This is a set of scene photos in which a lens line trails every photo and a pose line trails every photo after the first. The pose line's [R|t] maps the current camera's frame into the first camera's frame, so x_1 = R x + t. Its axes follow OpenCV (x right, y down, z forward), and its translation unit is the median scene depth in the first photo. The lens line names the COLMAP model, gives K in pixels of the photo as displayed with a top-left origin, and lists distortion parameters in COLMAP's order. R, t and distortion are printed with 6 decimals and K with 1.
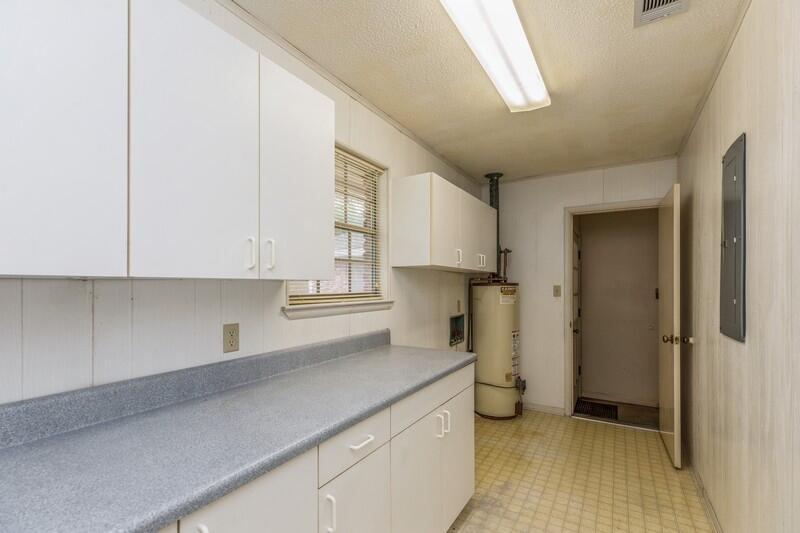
lens RADIAL K [[369.8, 0, 400.7], [0, 369.8, 284.8], [0, 0, 1]] dist [-0.000644, 0.000113]
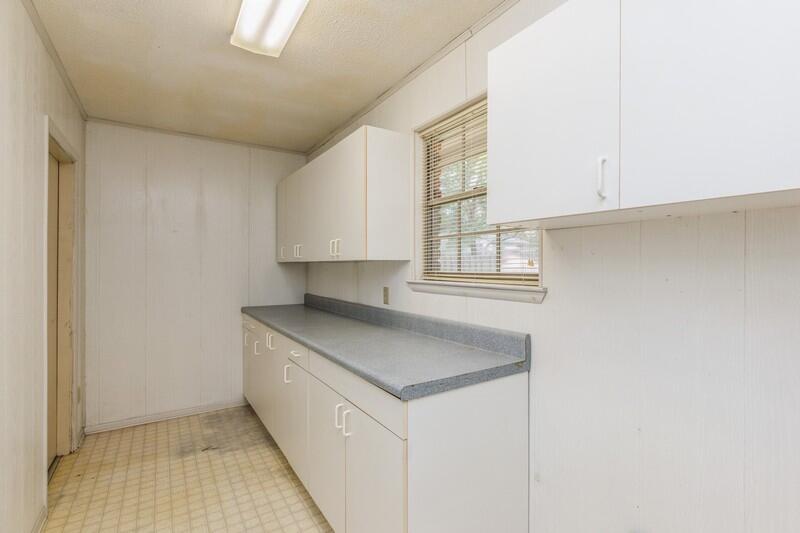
lens RADIAL K [[375.6, 0, 401.0], [0, 375.6, 268.9], [0, 0, 1]] dist [-0.000594, -0.000038]
pose [[-0.438263, 0.008433, -0.898807, 0.723343], [0.002636, 0.999964, 0.008097, 0.007001], [0.898843, 0.001179, -0.438269, 1.273294]]
